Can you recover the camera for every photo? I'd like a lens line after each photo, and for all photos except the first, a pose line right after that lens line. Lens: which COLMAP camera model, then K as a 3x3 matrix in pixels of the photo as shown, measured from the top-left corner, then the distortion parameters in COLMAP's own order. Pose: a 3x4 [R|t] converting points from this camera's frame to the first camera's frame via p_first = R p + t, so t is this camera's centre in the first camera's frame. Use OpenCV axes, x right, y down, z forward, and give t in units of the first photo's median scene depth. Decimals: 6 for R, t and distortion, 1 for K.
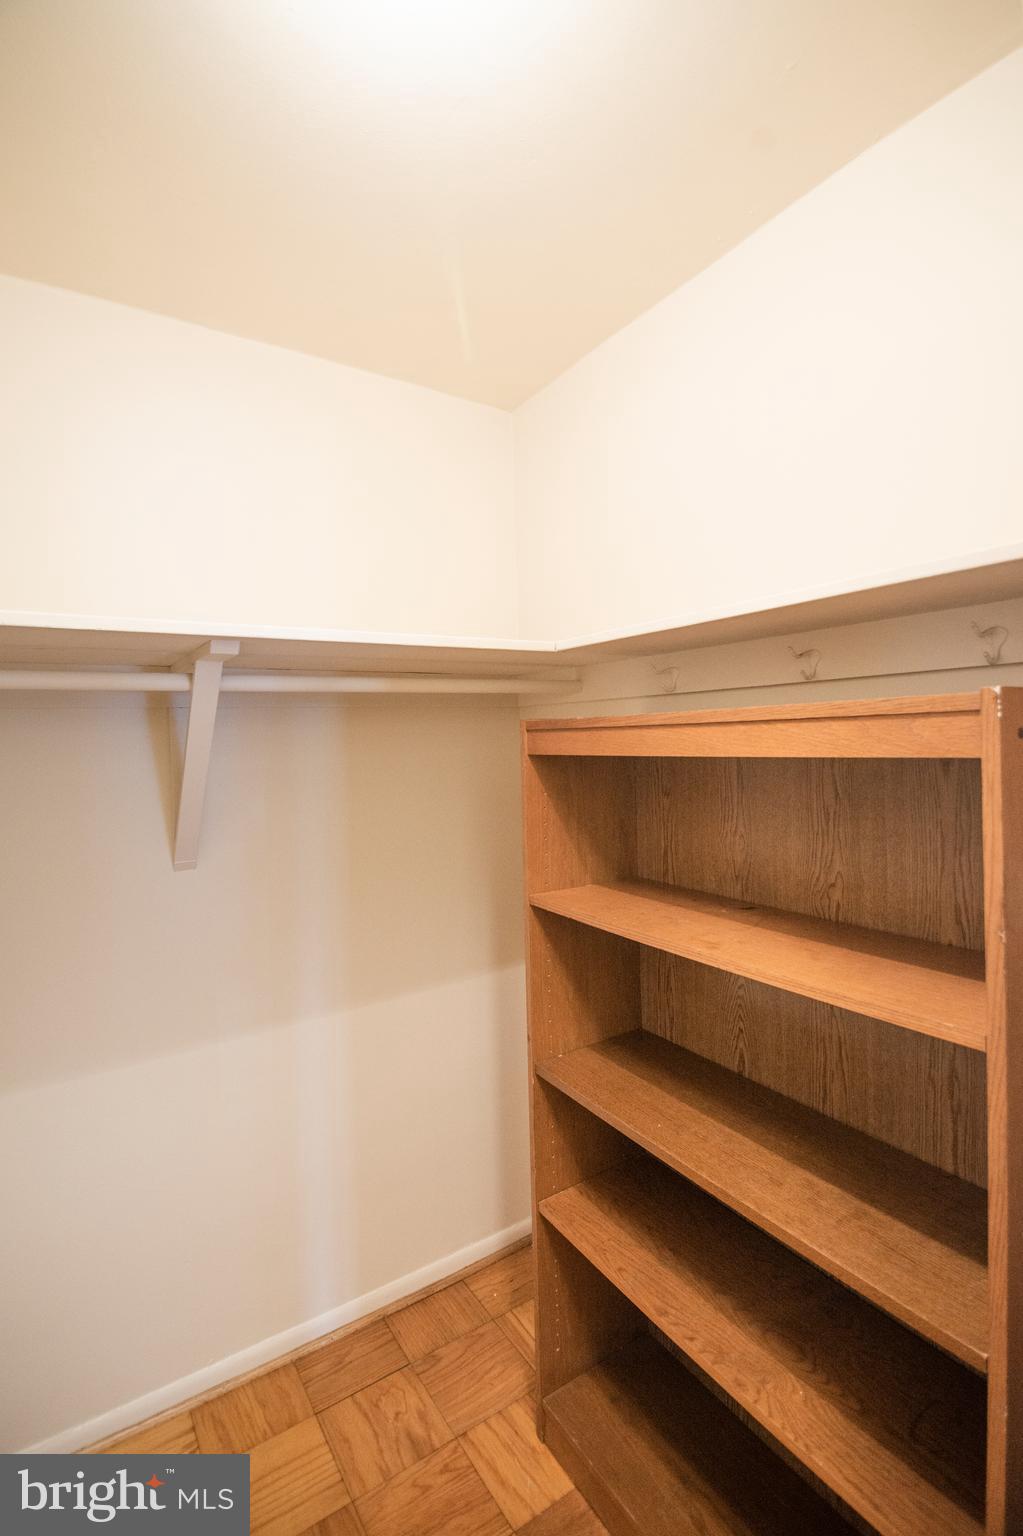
lens RADIAL K [[691.8, 0, 510.2], [0, 691.8, 758.6], [0, 0, 1]] dist [-0.002756, -0.013102]
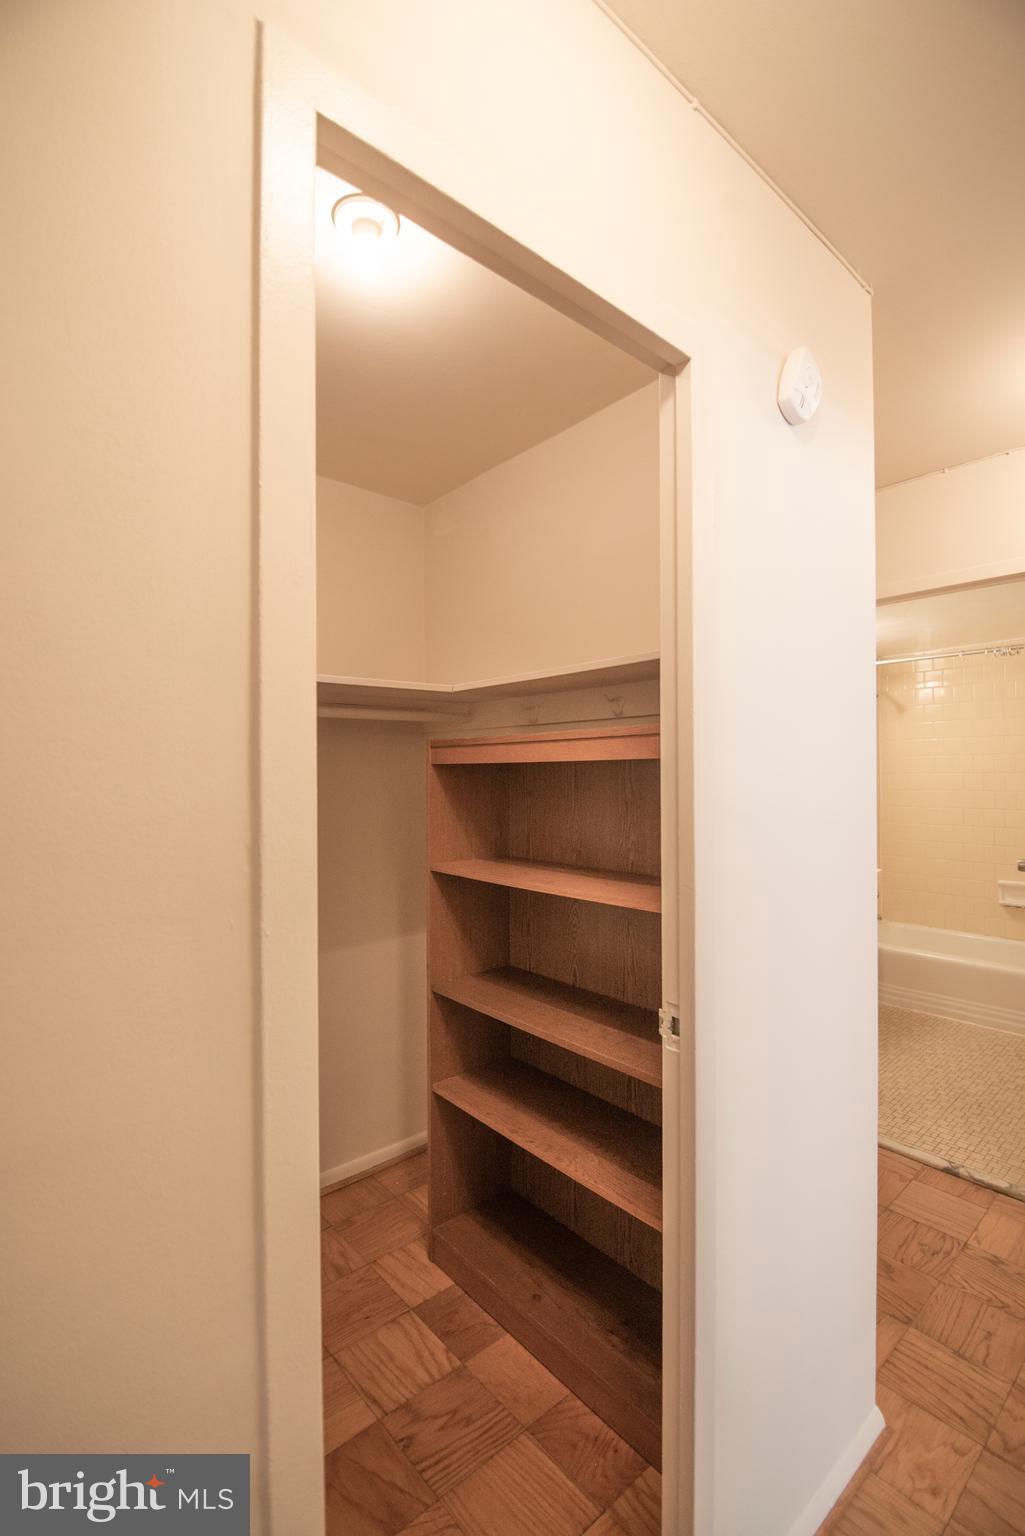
lens RADIAL K [[687.1, 0, 507.1], [0, 687.1, 768.3], [0, 0, 1]] dist [-0.004114, -0.008061]
pose [[0.990222, 0.022018, 0.137751, -0.014507], [-0.016473, 0.999013, -0.041262, 0.059654], [-0.138523, 0.038589, 0.989607, -0.414948]]
